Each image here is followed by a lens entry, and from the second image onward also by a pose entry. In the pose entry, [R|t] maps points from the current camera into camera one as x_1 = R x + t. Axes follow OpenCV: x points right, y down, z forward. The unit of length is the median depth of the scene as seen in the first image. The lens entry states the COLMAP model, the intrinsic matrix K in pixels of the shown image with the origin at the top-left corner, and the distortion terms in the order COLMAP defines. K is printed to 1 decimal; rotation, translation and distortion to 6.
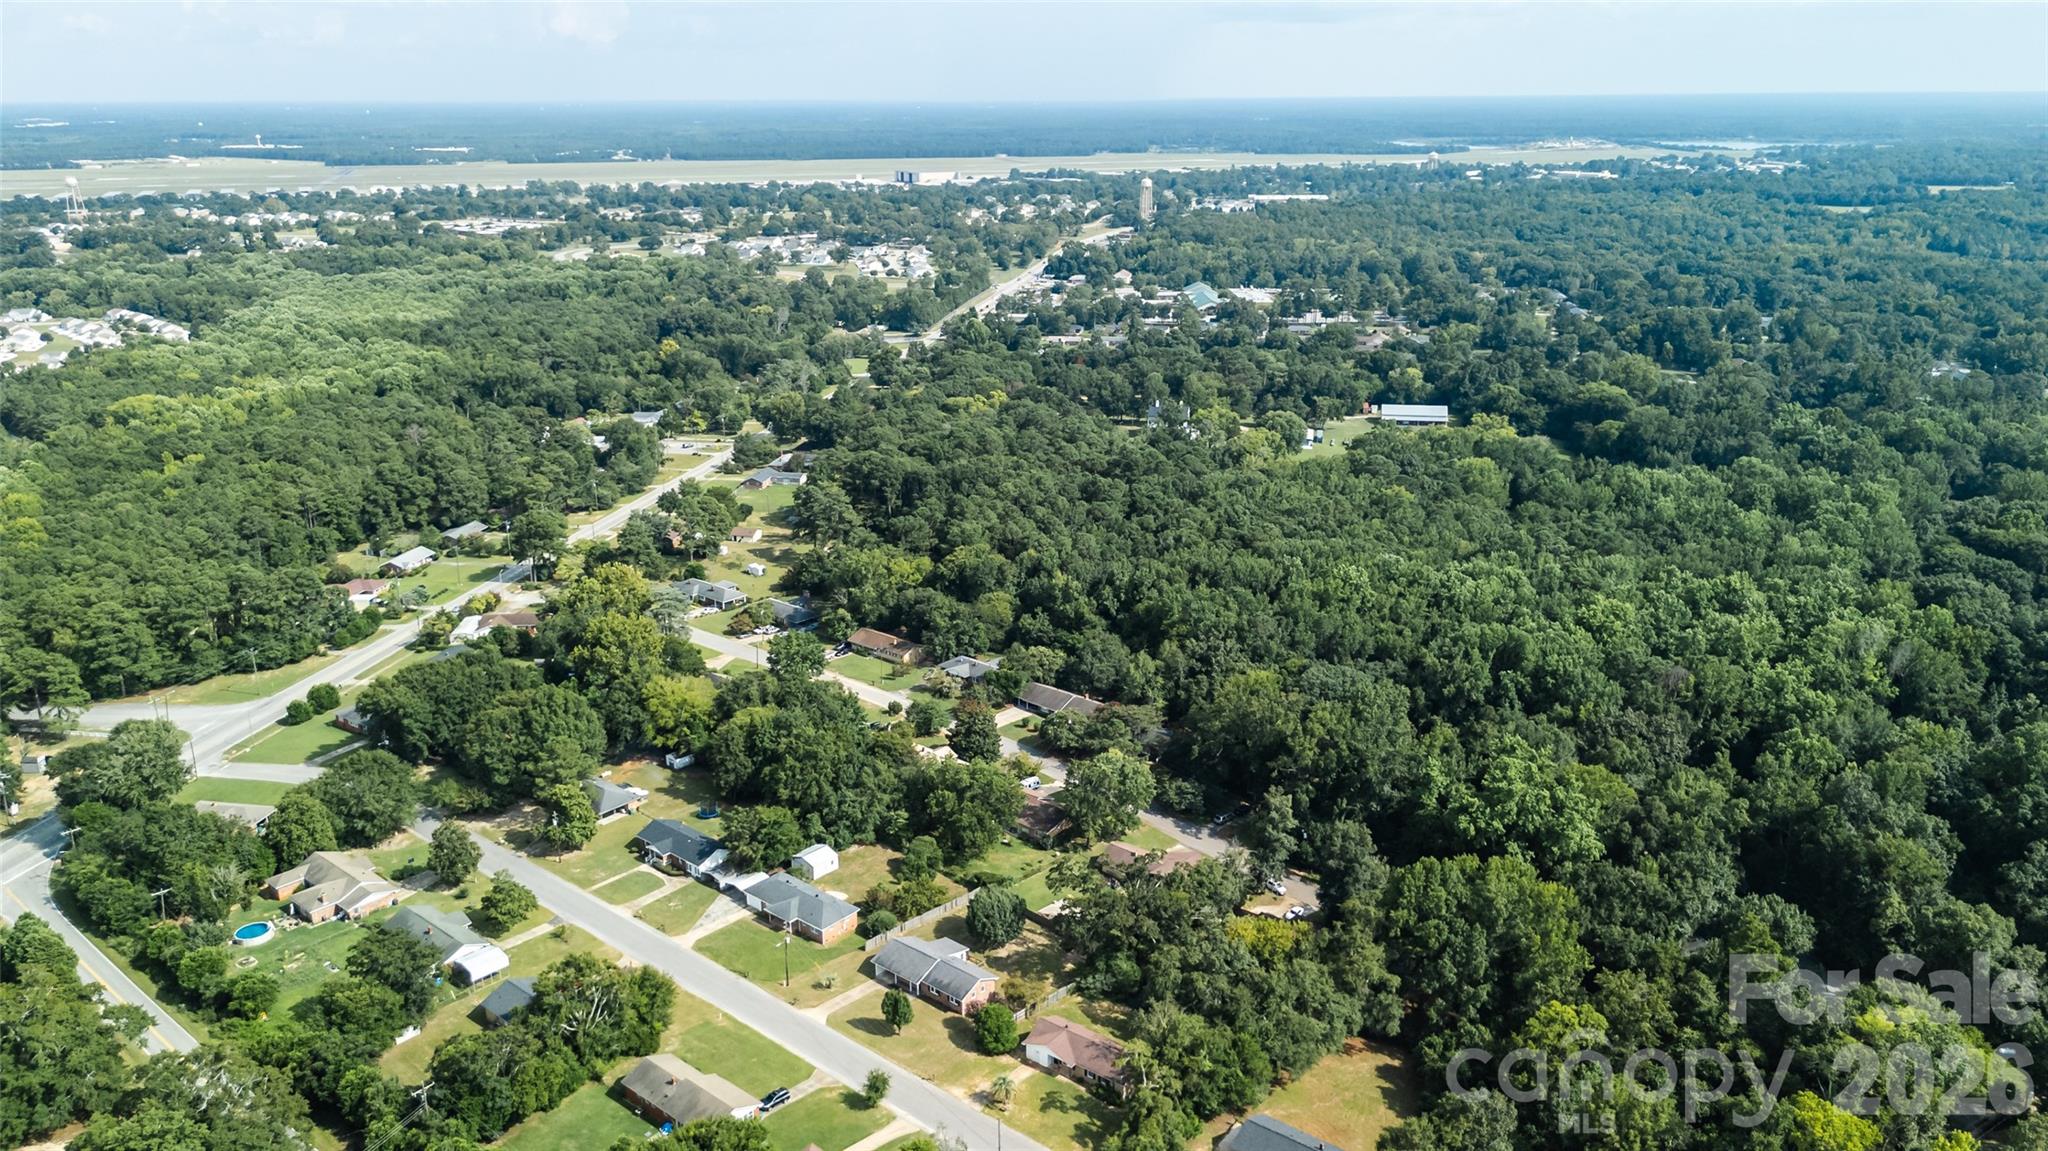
lens RADIAL K [[1516.4, 0, 1024.0], [0, 1516.4, 575.5], [0, 0, 1]] dist [0.067244, -0.069384]
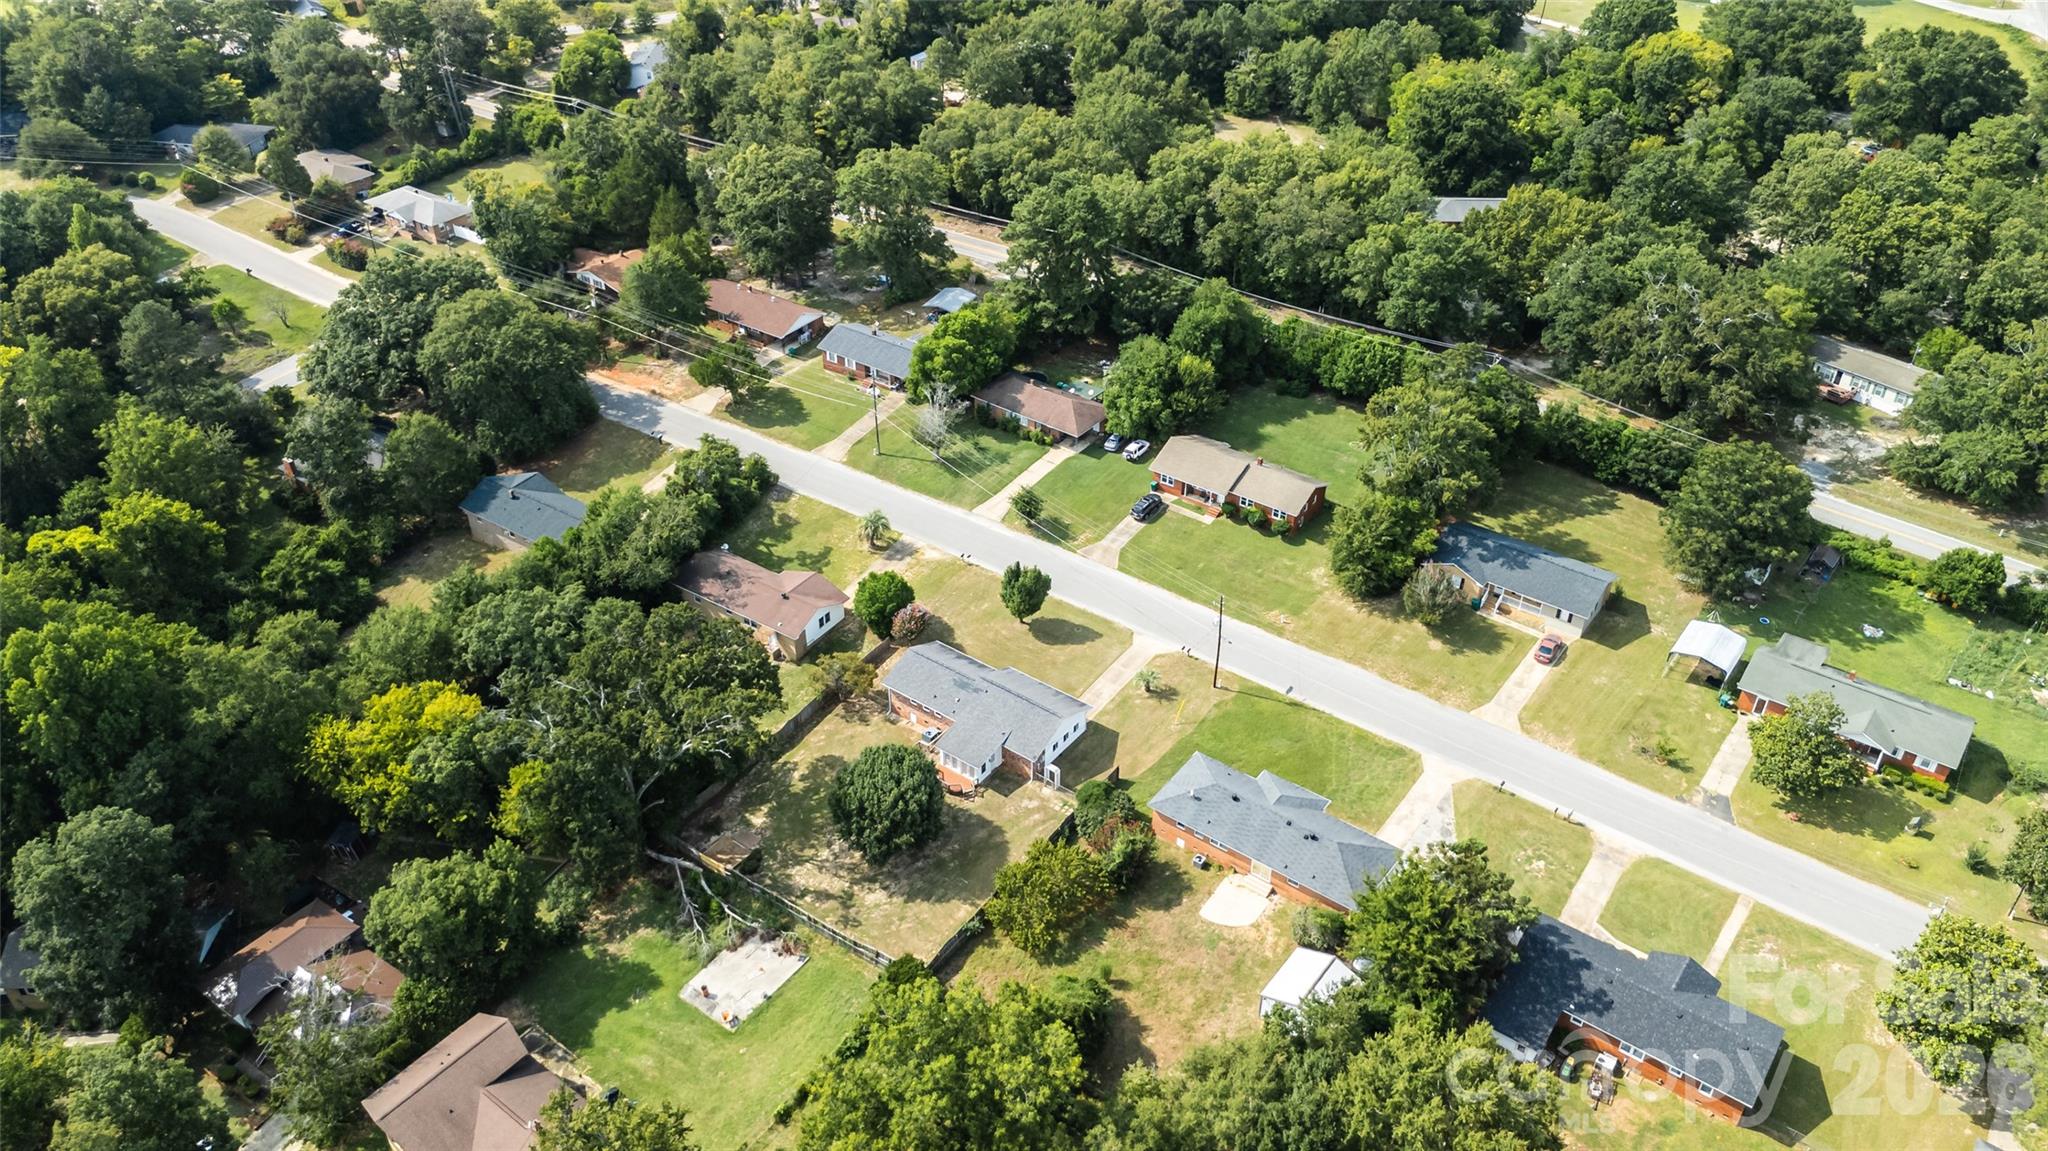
lens RADIAL K [[1516.4, 0, 1024.0], [0, 1516.4, 575.5], [0, 0, 1]] dist [0.067244, -0.069384]
pose [[-0.997347, 0.037433, -0.062428, -0.033014], [-0.026376, 0.613507, 0.789249, -0.228683], [0.067844, 0.788802, -0.610892, 1.188682]]
